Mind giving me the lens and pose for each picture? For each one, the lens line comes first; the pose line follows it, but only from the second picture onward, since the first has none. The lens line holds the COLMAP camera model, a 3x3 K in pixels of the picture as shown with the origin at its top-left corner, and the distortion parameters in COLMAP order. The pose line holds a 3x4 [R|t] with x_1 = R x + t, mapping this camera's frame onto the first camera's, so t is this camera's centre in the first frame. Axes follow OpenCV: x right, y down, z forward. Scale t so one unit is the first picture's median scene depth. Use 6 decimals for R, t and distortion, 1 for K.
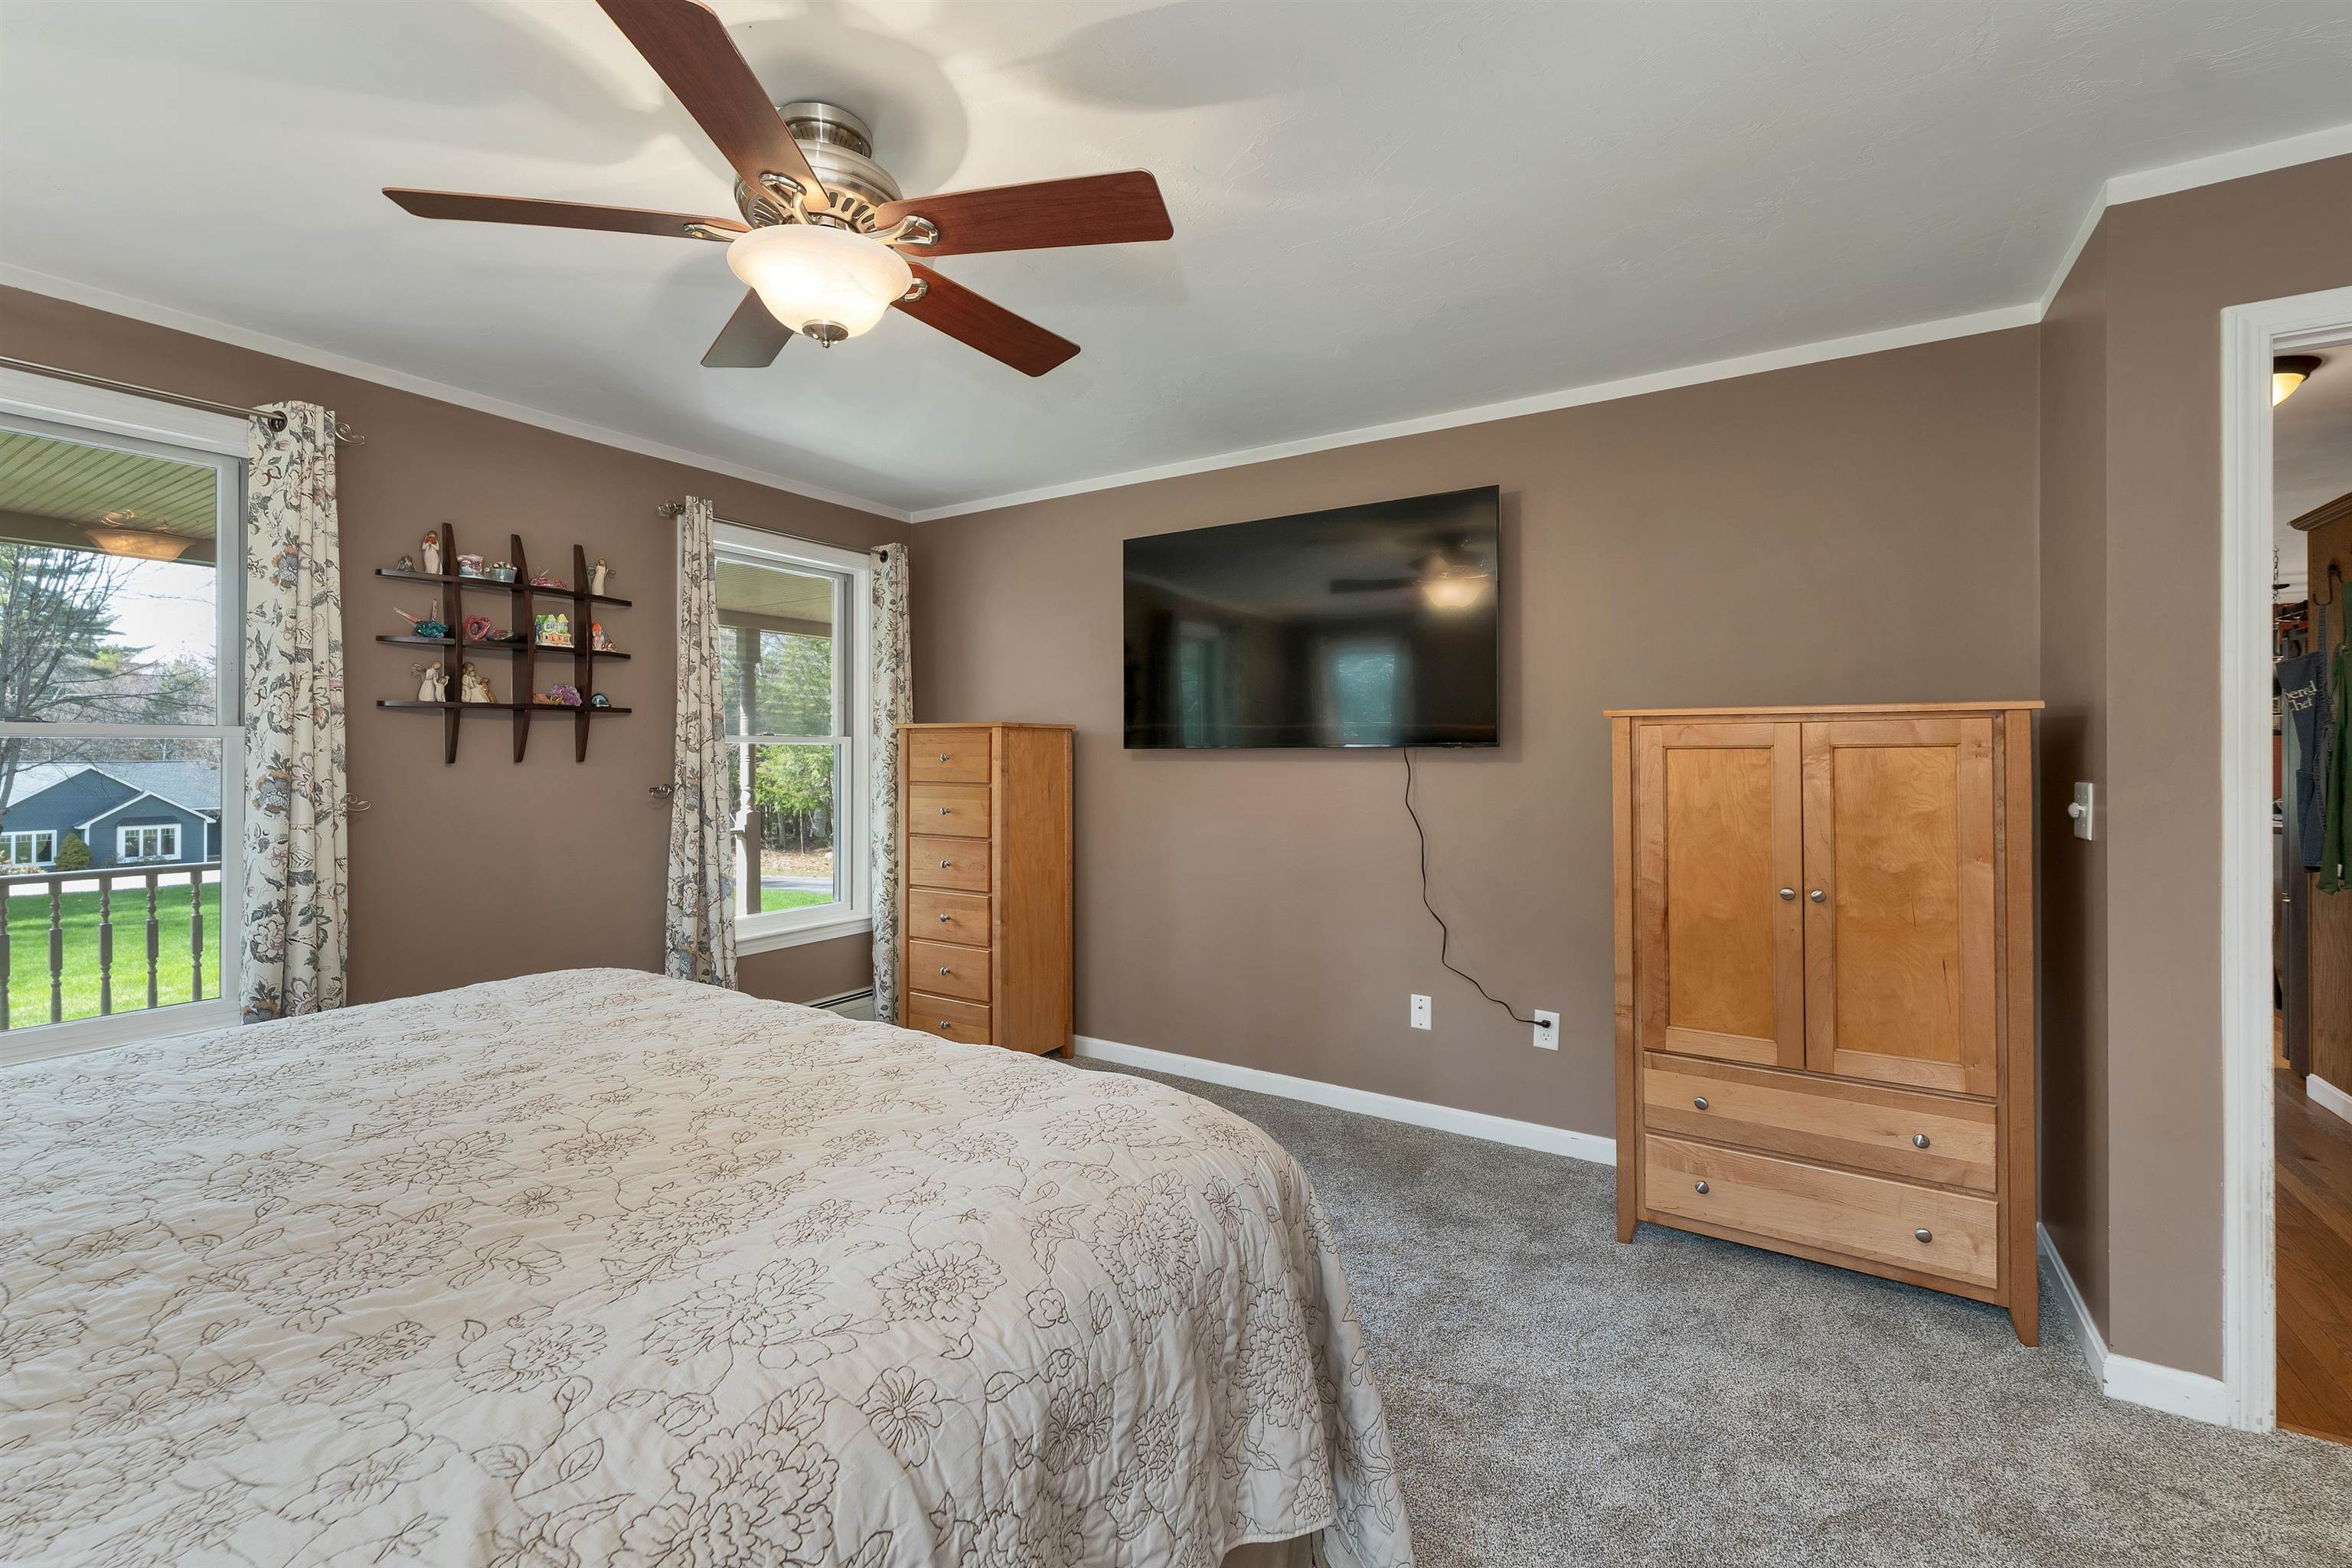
lens RADIAL K [[971.9, 0, 1161.3], [0, 971.9, 763.4], [0, 0, 1]] dist [0.002796, -0.000805]
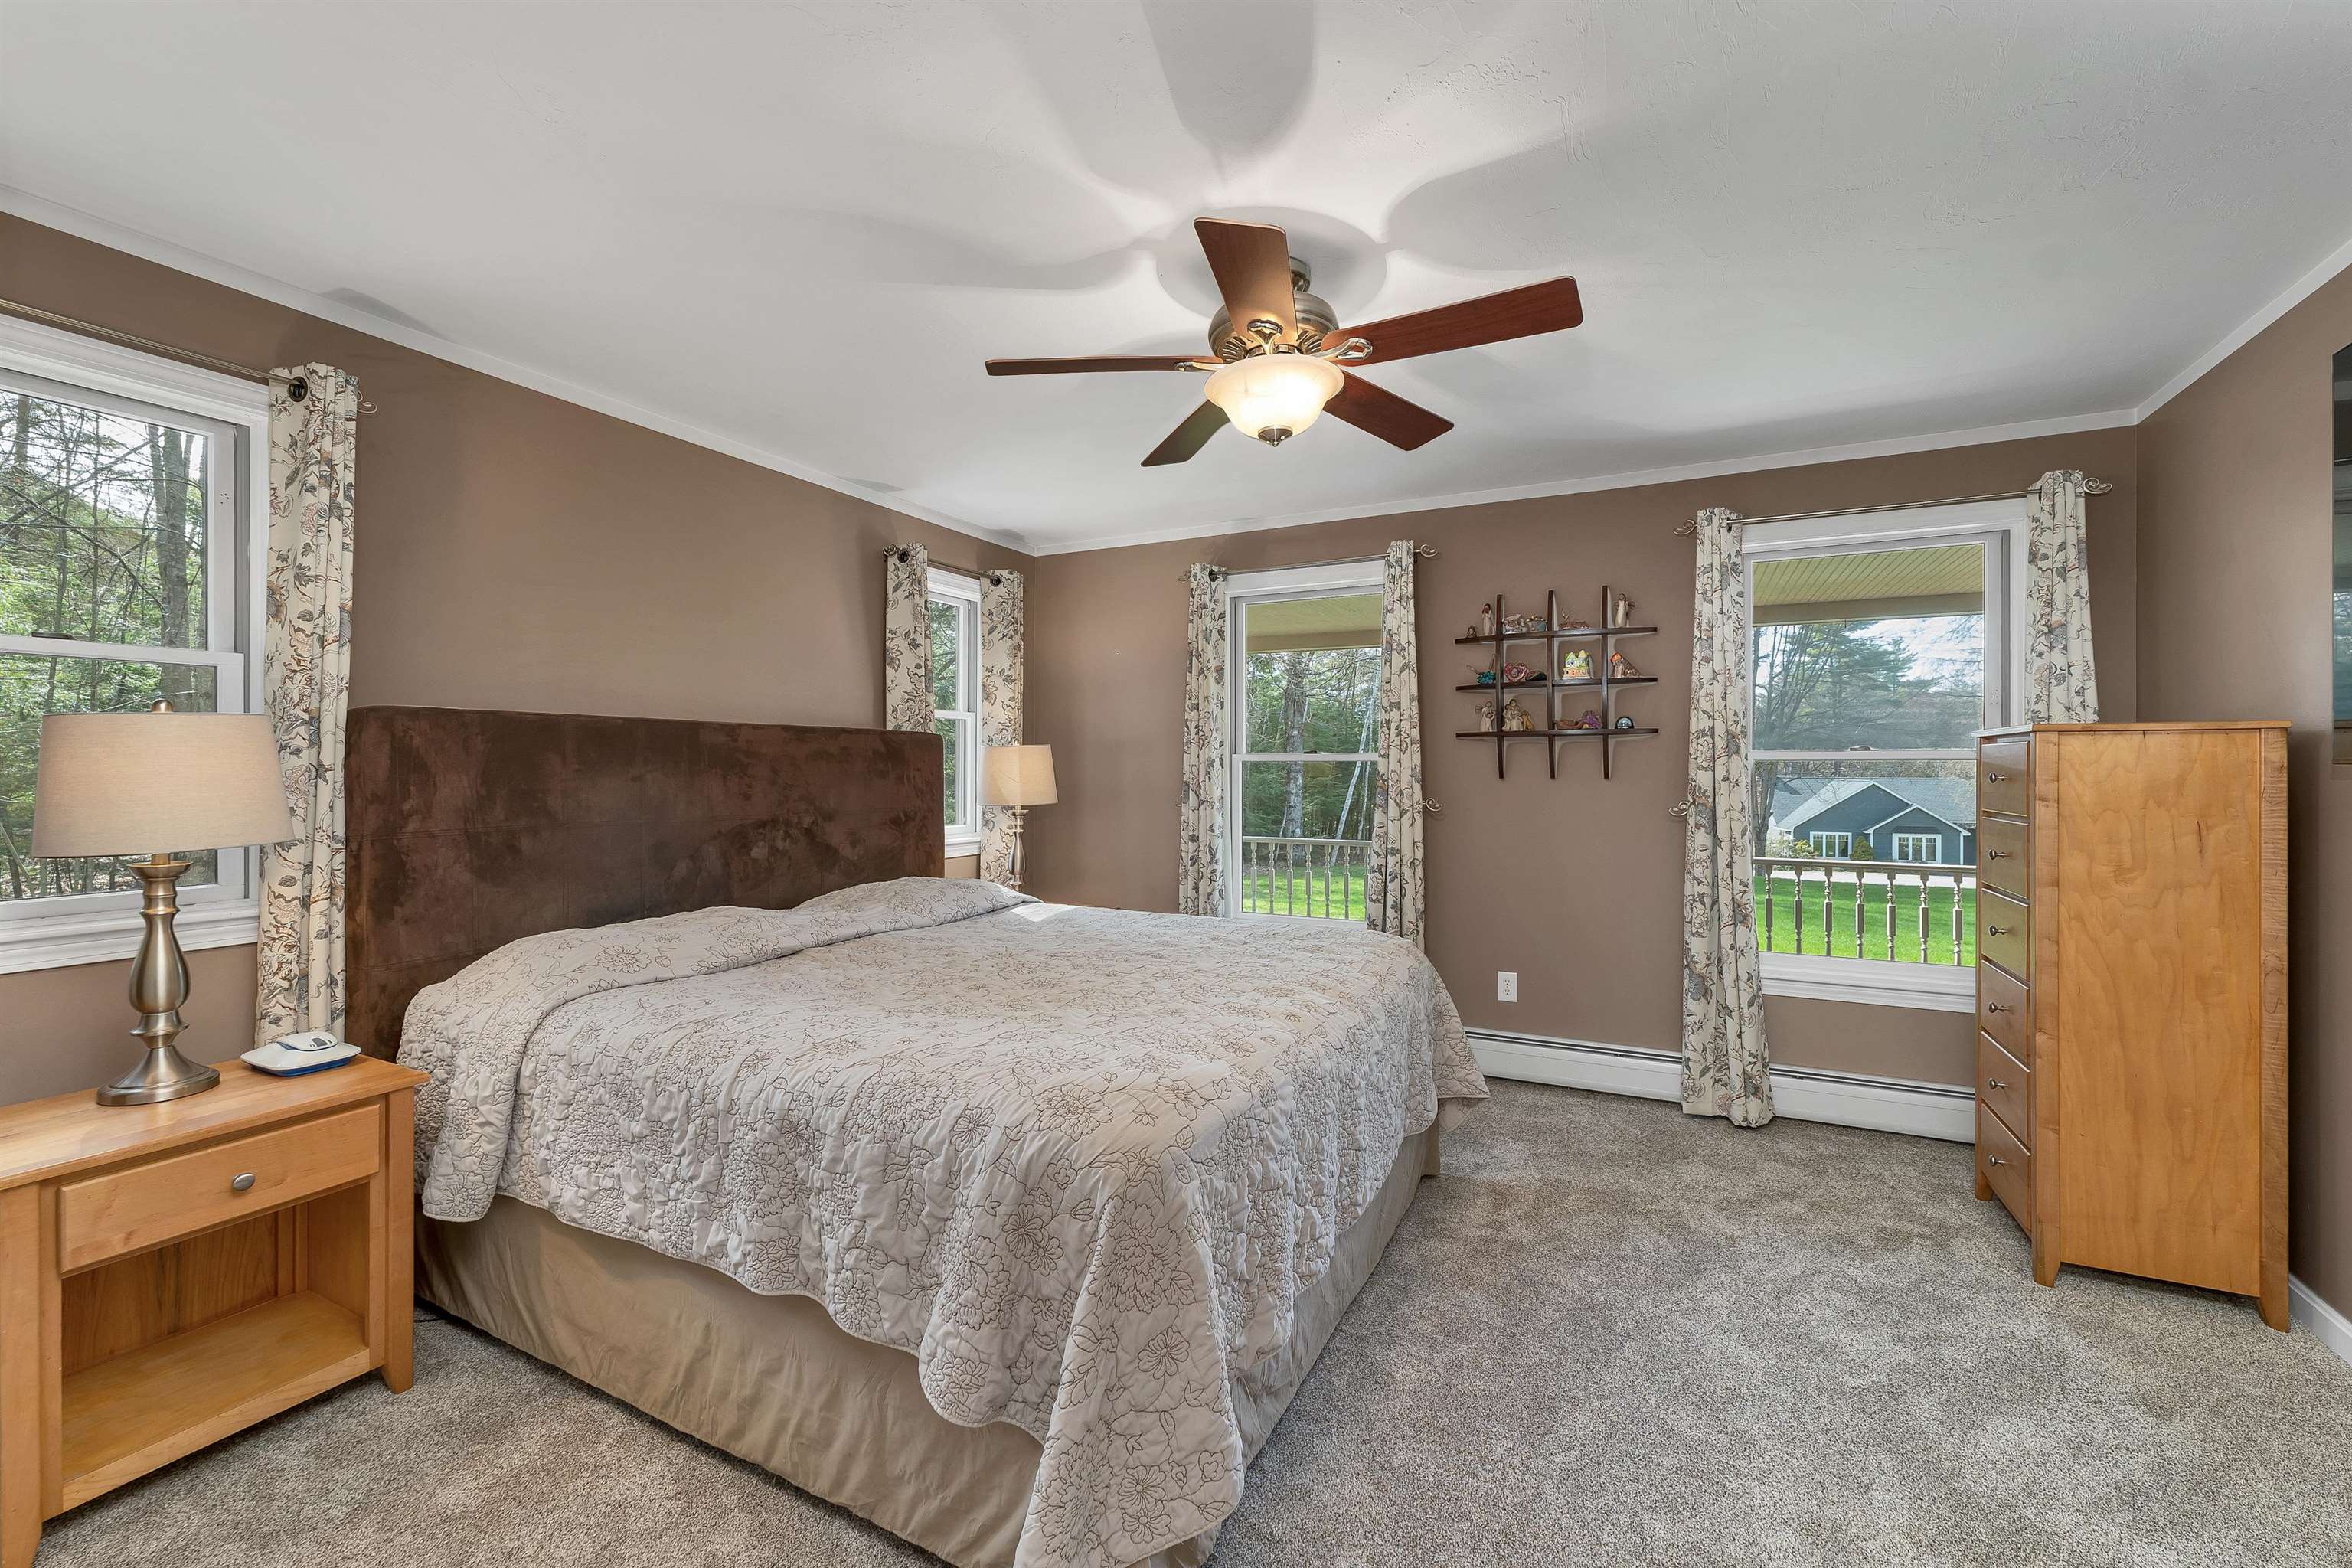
lens RADIAL K [[971.9, 0, 1178.4], [0, 971.9, 782.8], [0, 0, 1]] dist [0.002796, -0.000805]
pose [[0.092409, 0.014018, -0.995622, 0.491021], [-0.012771, 0.999835, 0.012892, -0.005004], [0.995639, 0.011523, 0.092573, 0.418143]]
